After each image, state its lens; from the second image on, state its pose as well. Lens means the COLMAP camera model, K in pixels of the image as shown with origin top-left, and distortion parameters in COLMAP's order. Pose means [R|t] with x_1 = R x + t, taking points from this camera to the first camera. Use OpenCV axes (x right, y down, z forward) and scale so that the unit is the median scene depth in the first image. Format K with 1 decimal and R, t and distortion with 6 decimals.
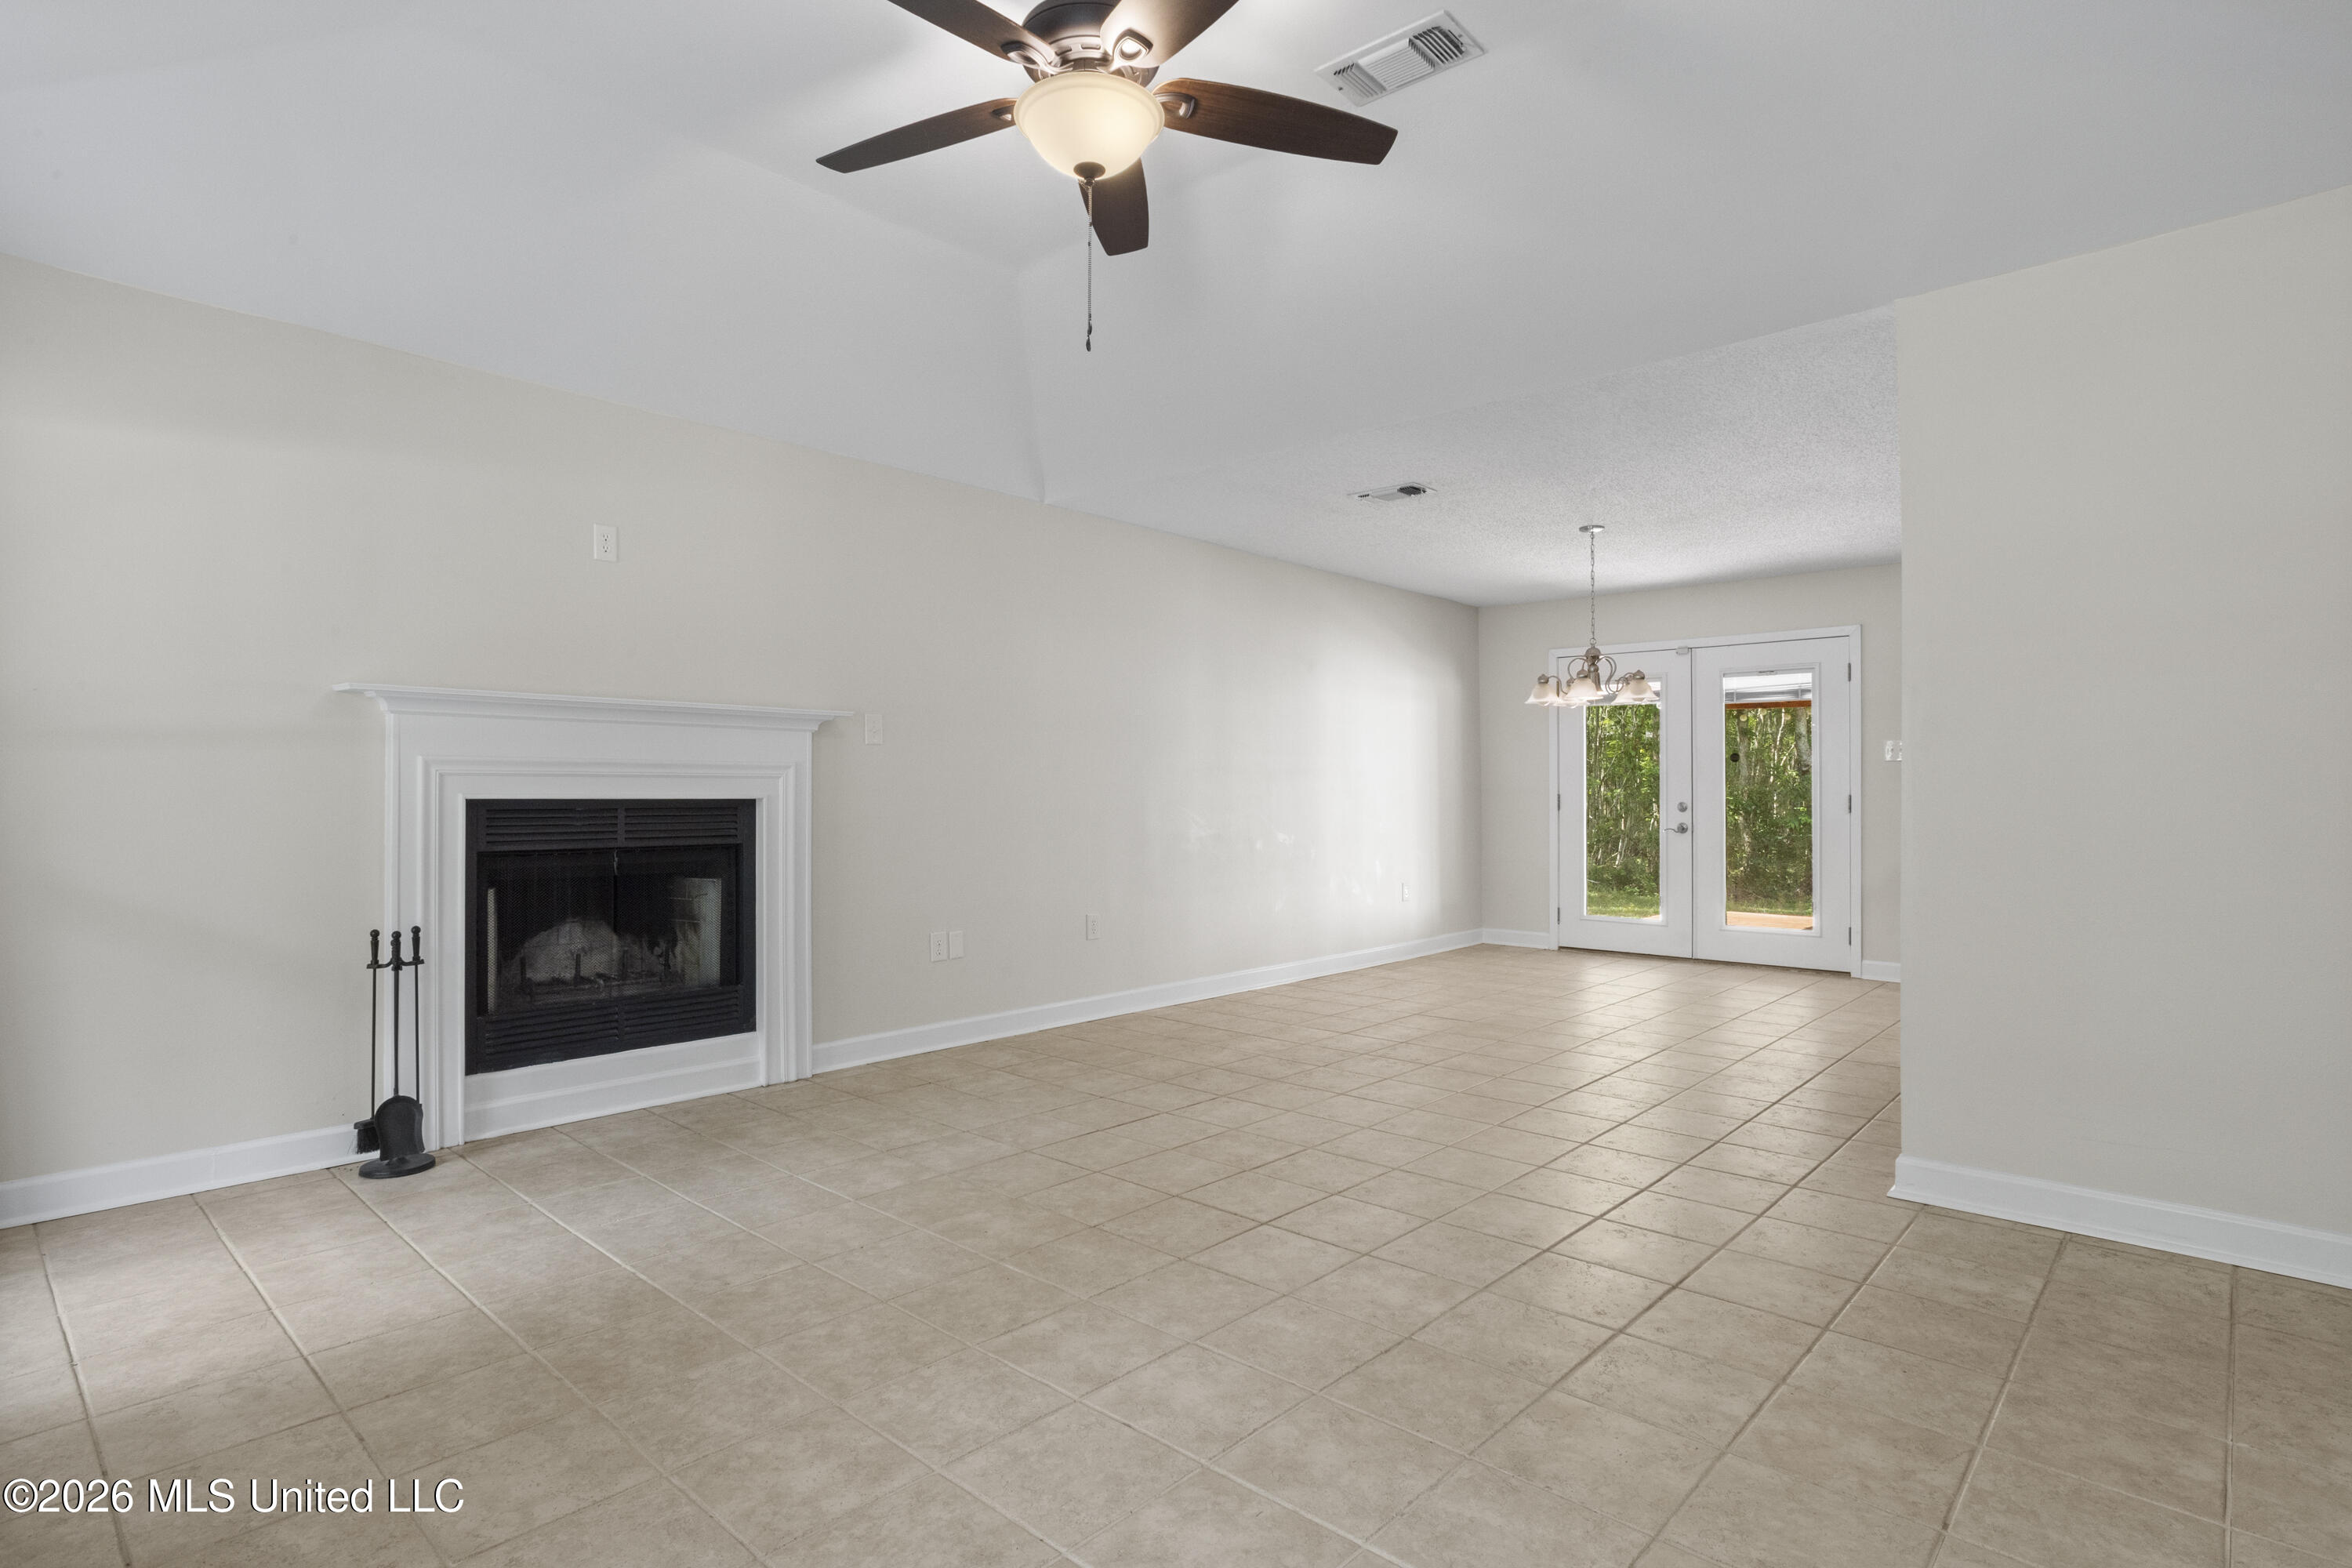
lens RADIAL K [[1175.1, 0, 1165.0], [0, 1175.1, 778.0], [0, 0, 1]] dist [-0.058398, 0.033753]
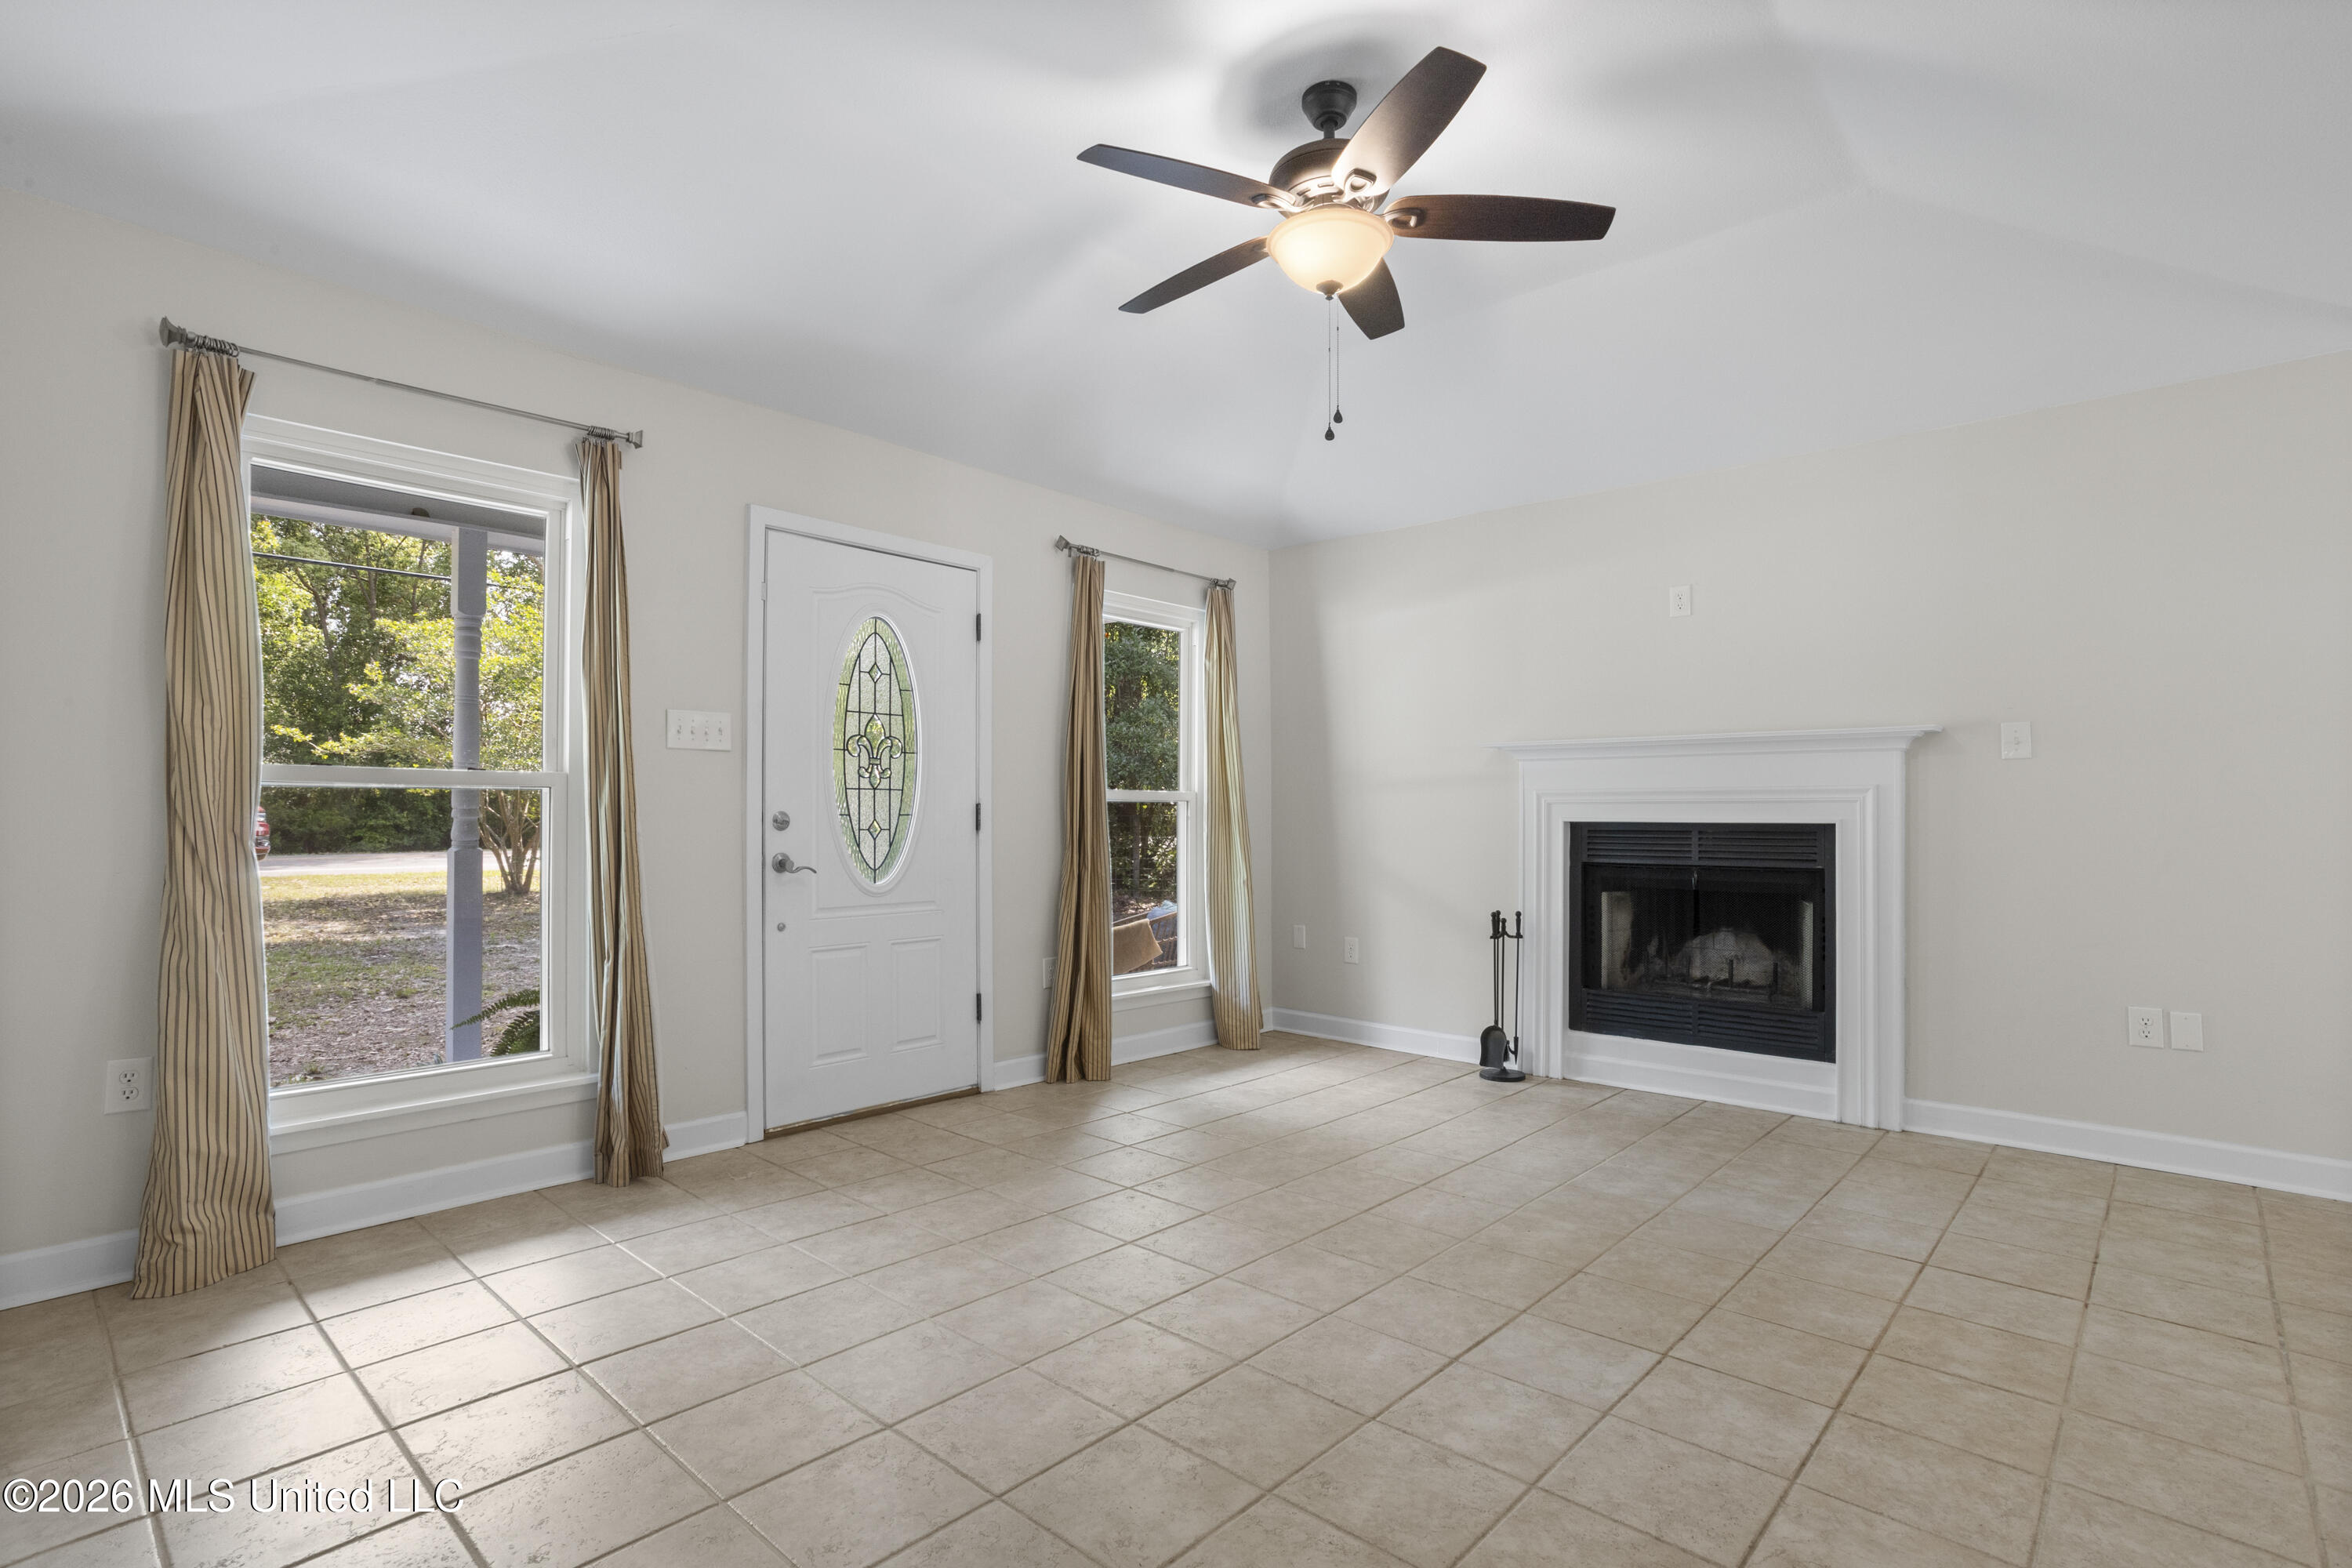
lens RADIAL K [[1126.3, 0, 1178.1], [0, 1126.3, 803.3], [0, 0, 1]] dist [-0.049952, 0.032074]
pose [[0.014849, -0.012914, -0.999806, 0.708383], [0.009141, 0.999877, -0.012779, 0.009889], [0.999848, -0.008950, 0.014965, 0.553589]]
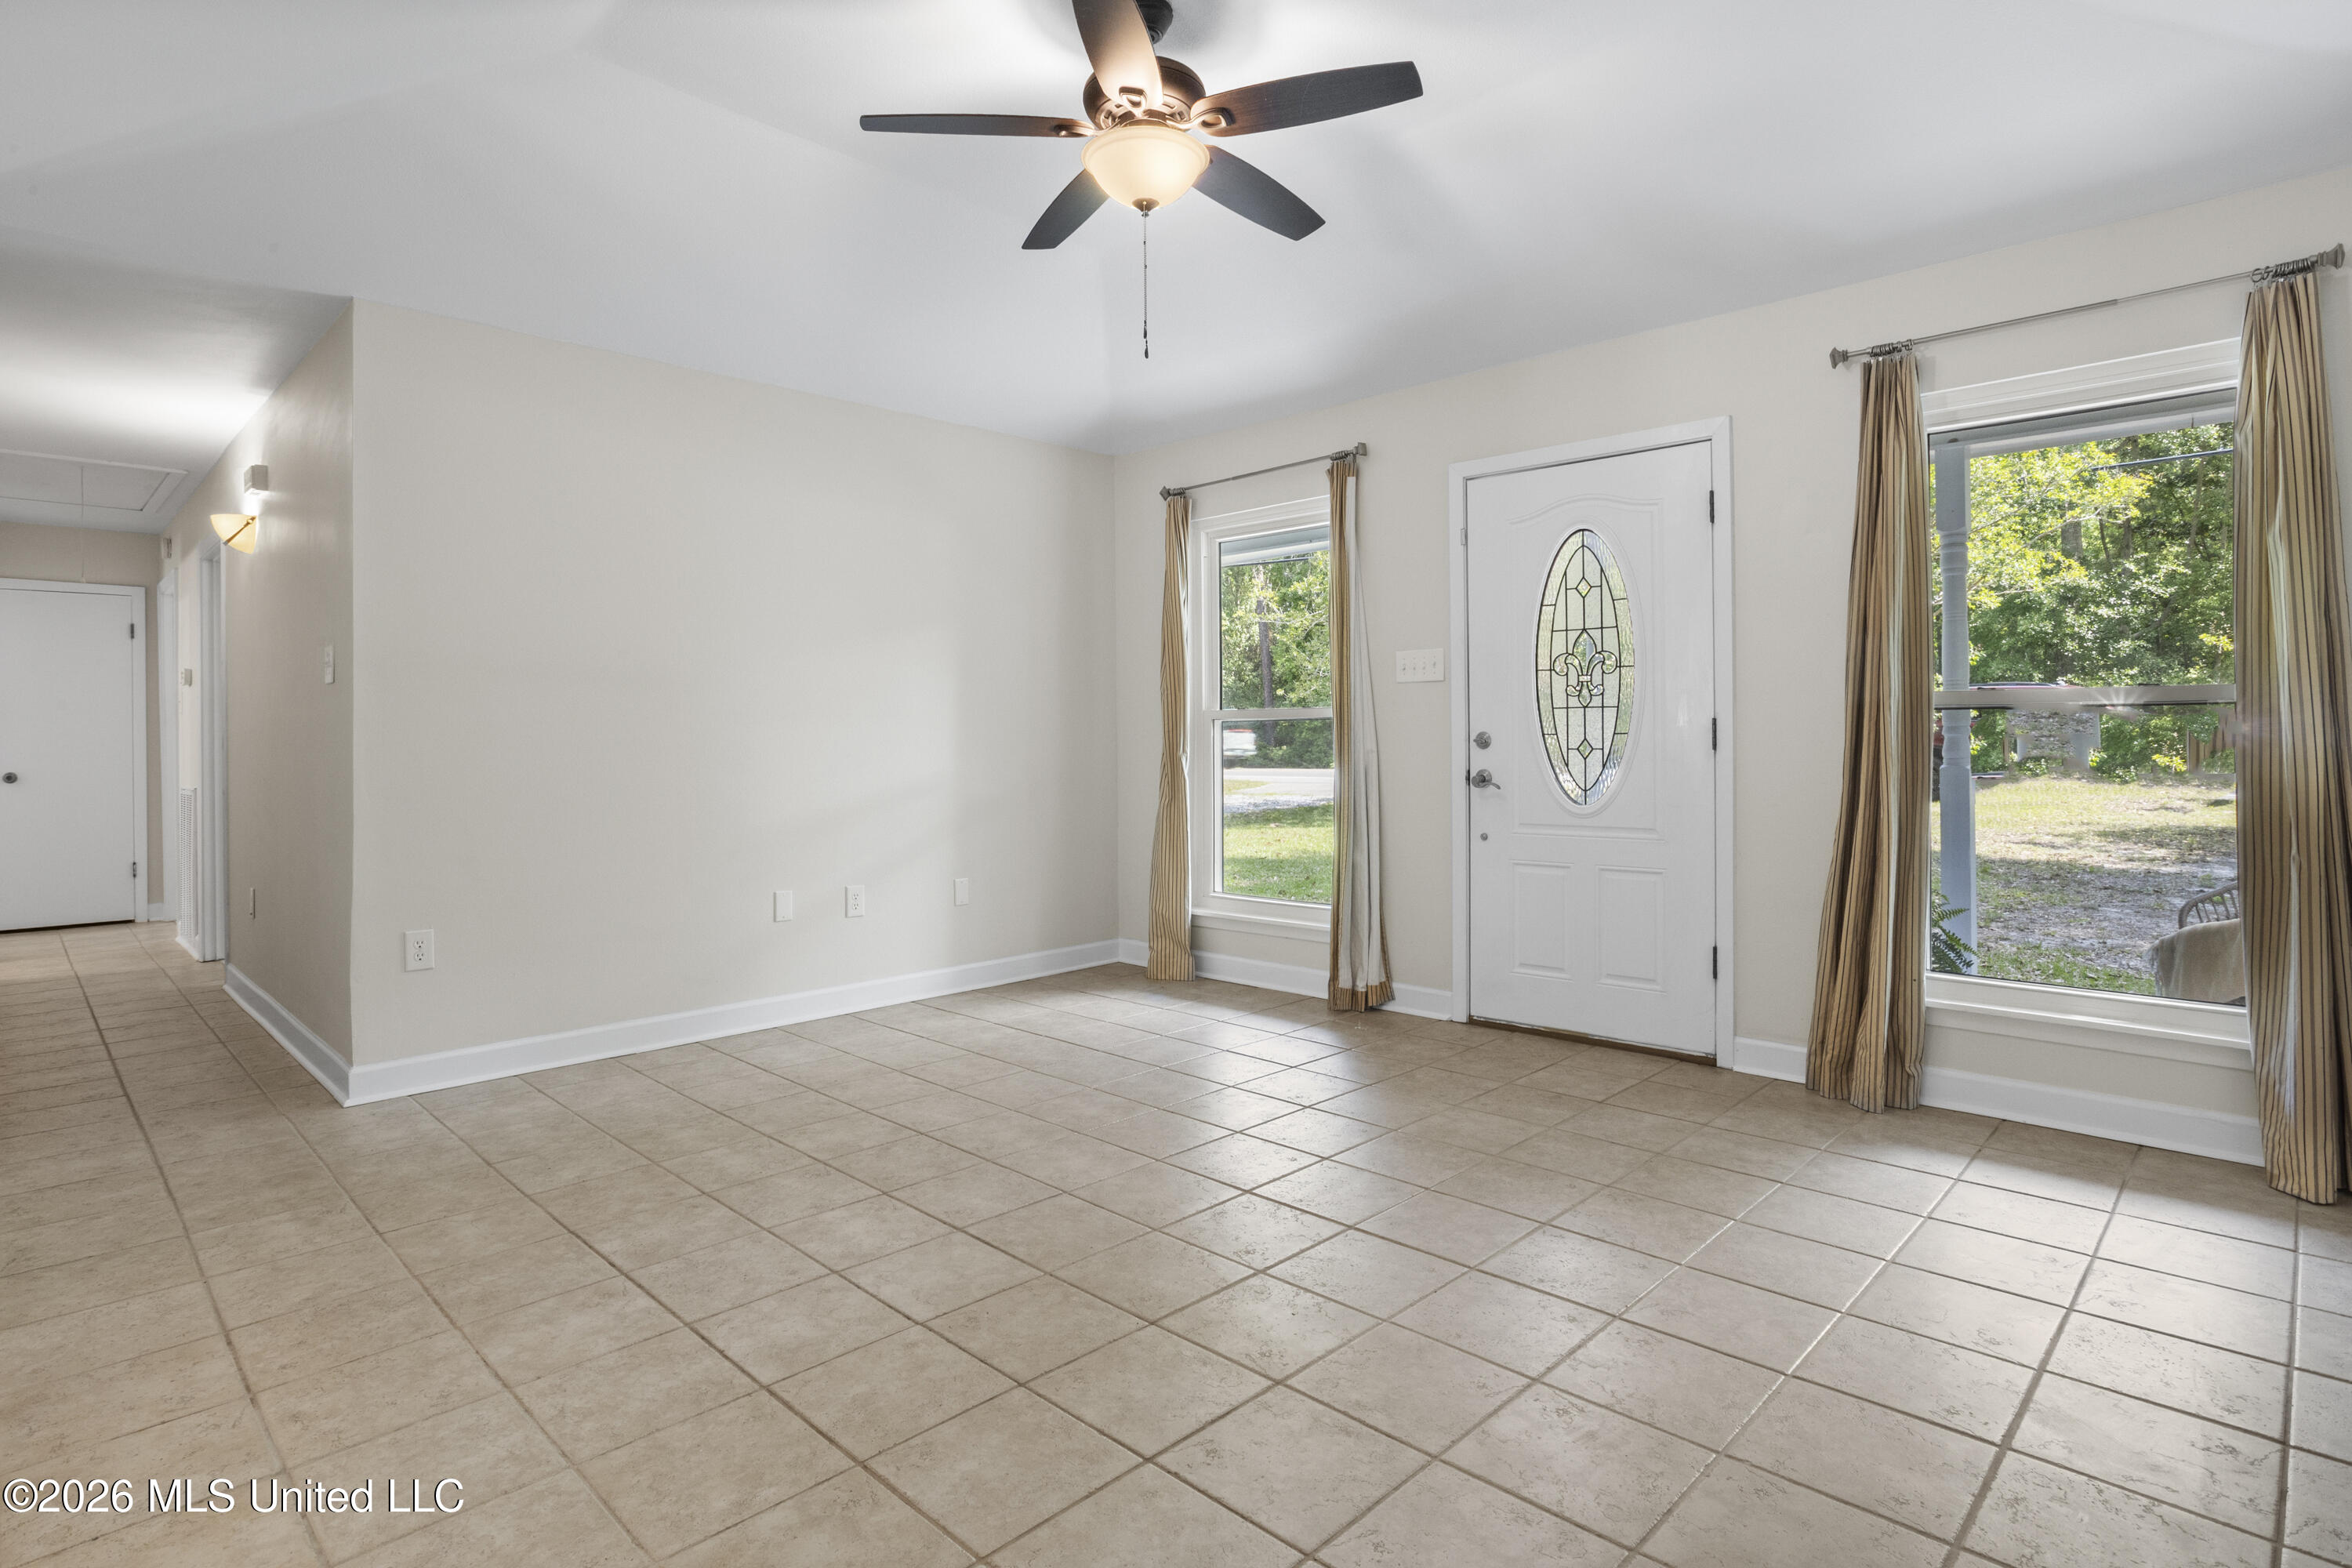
lens RADIAL K [[1219.4, 0, 1194.2], [0, 1219.4, 736.4], [0, 0, 1]] dist [-0.064096, 0.038306]
pose [[-0.999879, 0.007935, 0.013405, -0.084935], [0.007740, 0.999864, -0.014575, 0.021273], [-0.013519, -0.014470, -0.999804, 1.477838]]
